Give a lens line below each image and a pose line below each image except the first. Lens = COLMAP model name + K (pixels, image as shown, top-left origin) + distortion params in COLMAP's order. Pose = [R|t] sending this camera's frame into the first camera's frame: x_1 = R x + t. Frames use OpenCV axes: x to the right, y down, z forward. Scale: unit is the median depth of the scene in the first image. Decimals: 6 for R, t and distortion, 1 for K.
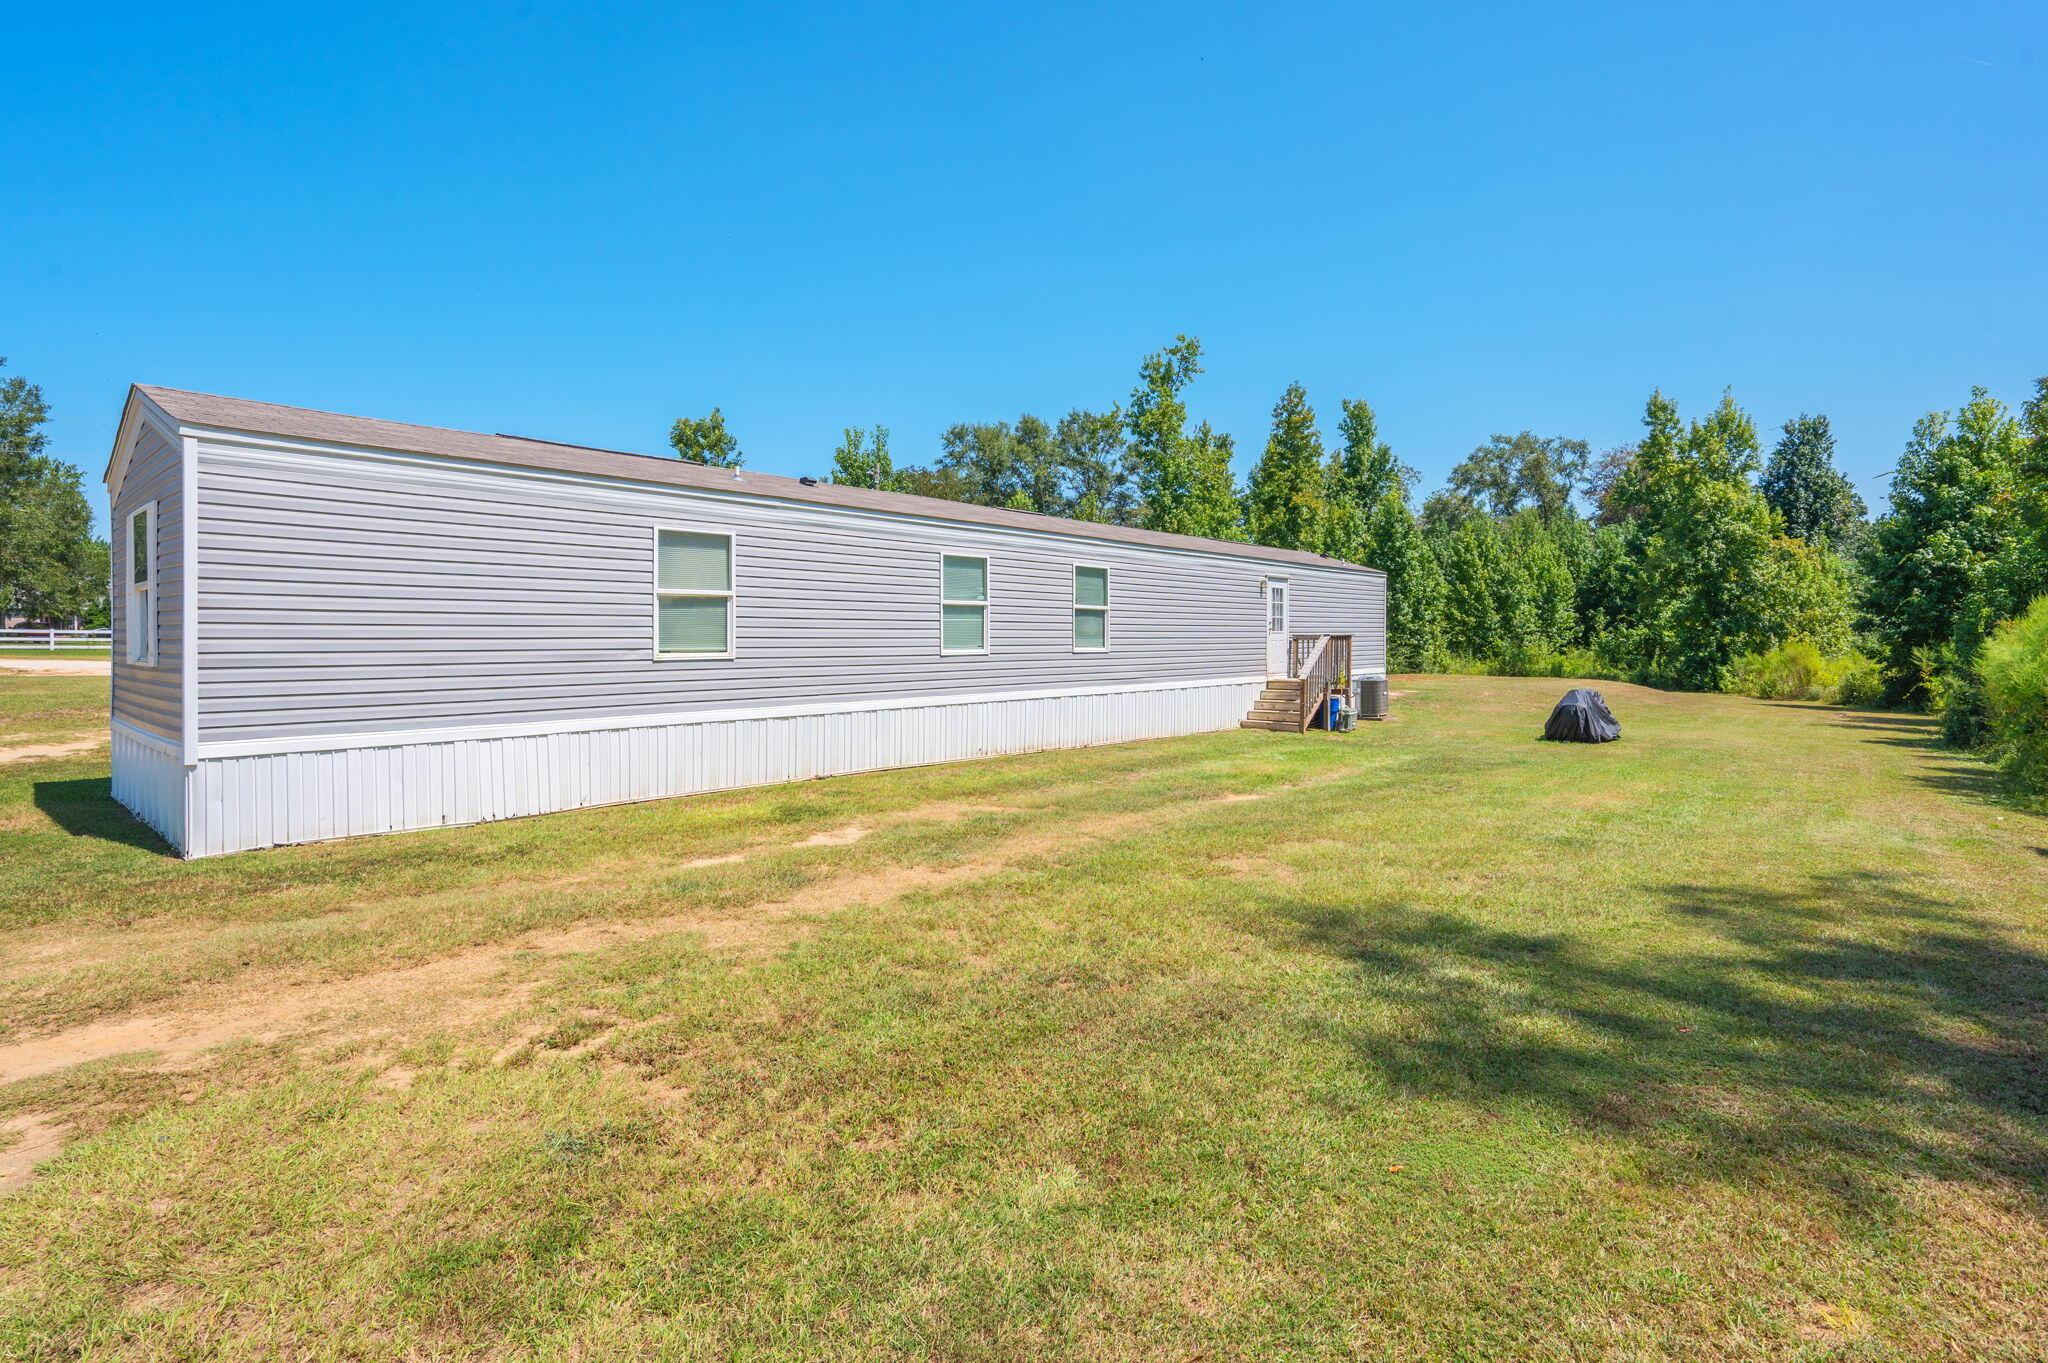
lens RADIAL K [[1008.1, 0, 1031.9], [0, 1008.1, 637.7], [0, 0, 1]] dist [-0.000188, 0.000683]
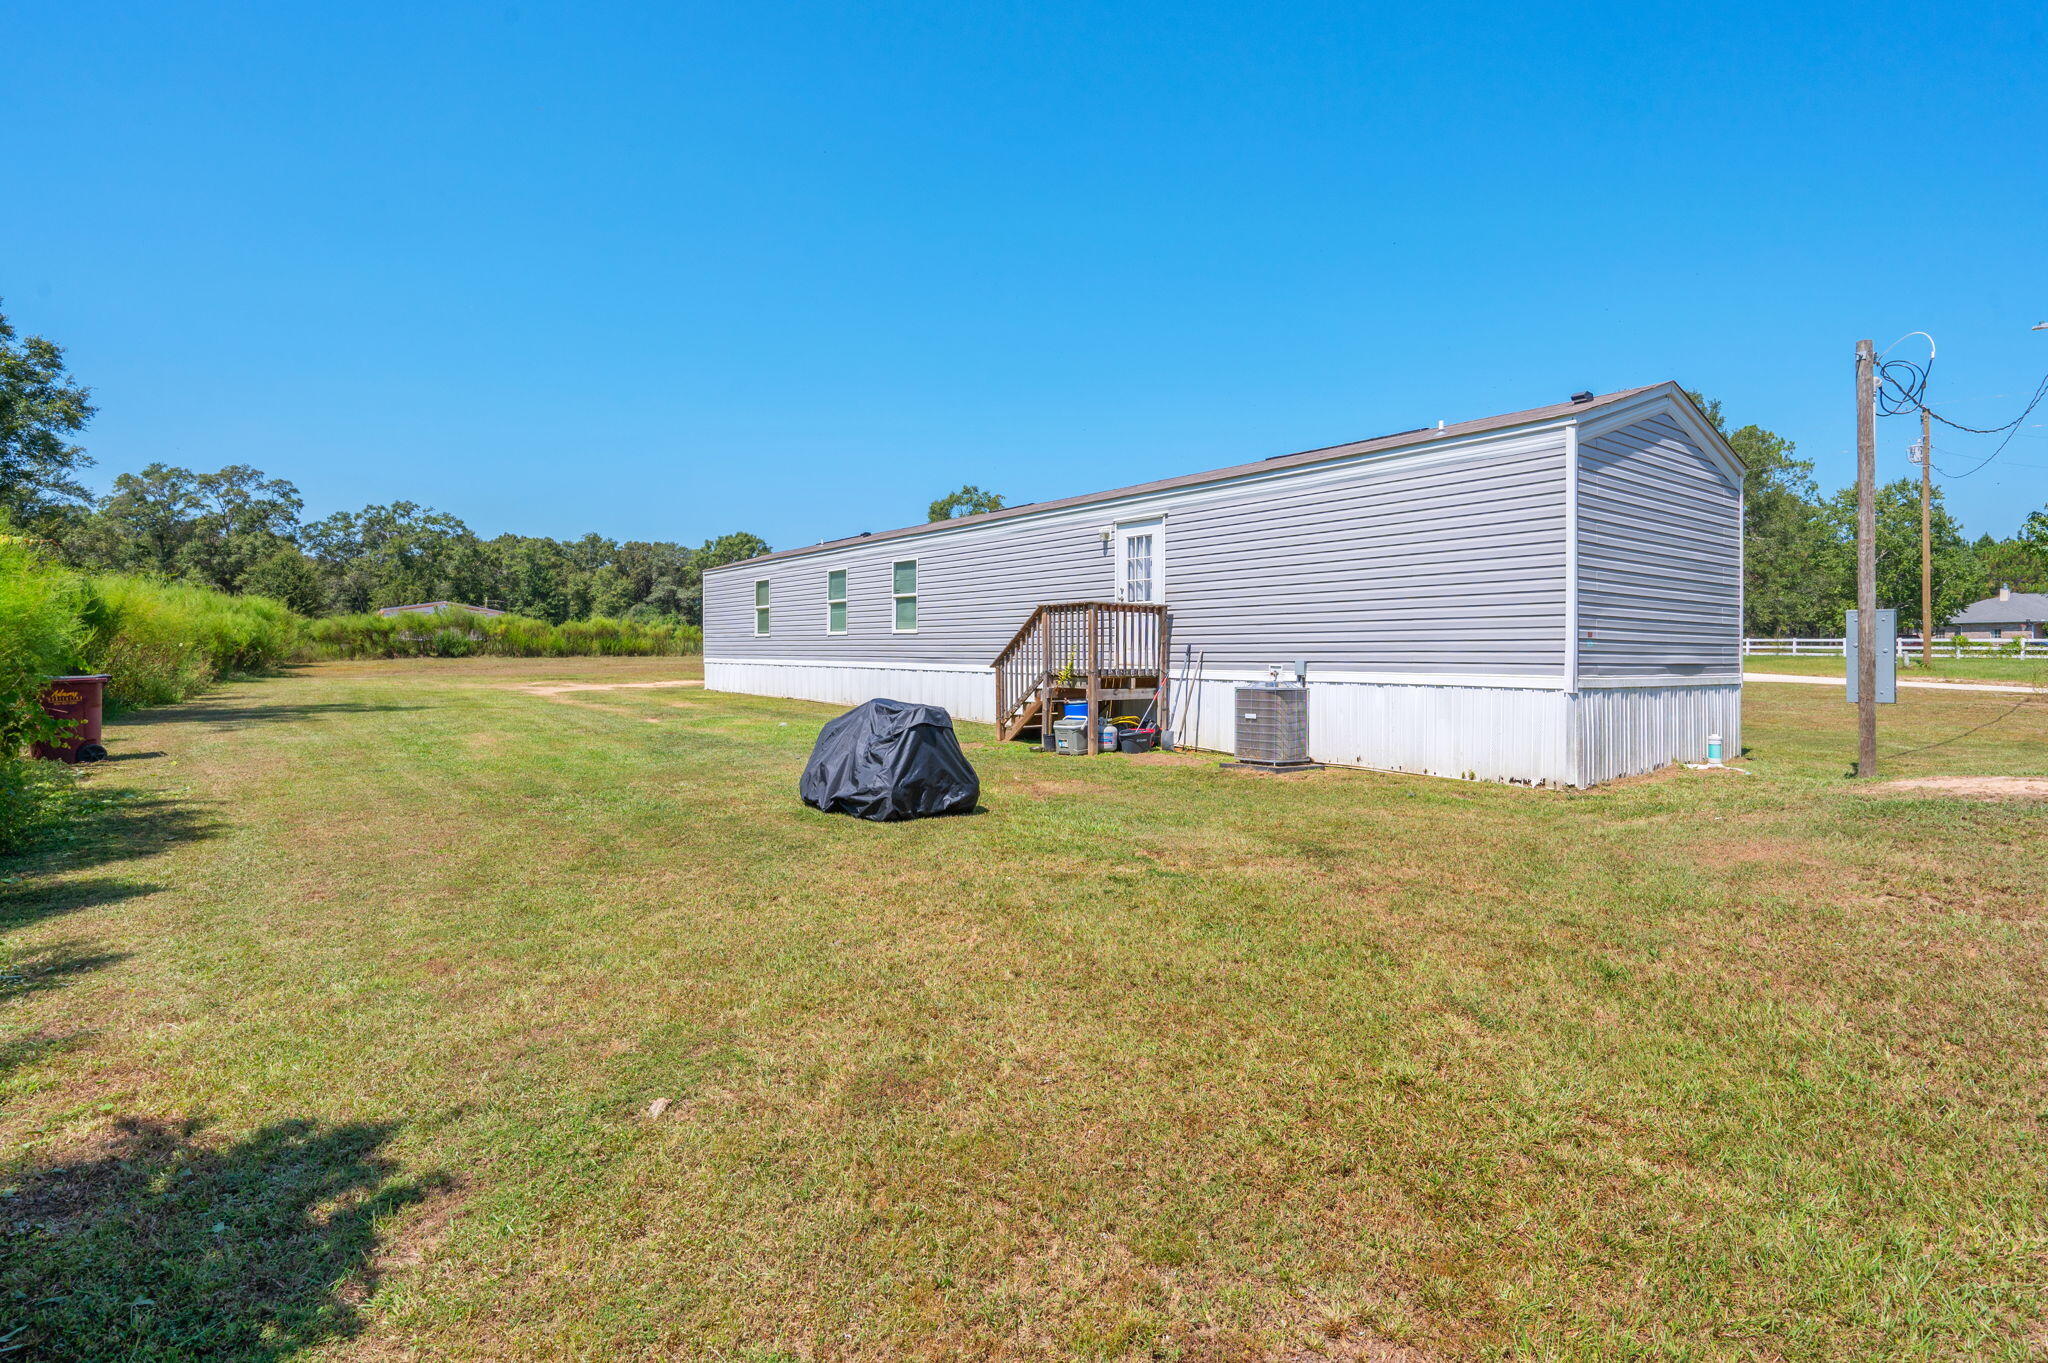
lens RADIAL K [[1008.1, 0, 1031.9], [0, 1008.1, 637.7], [0, 0, 1]] dist [-0.000188, 0.000683]
pose [[-0.202986, -0.014464, -0.979075, 0.920525], [-0.003481, 0.999895, -0.014049, 0.027891], [0.979176, 0.000556, -0.203015, 1.080460]]
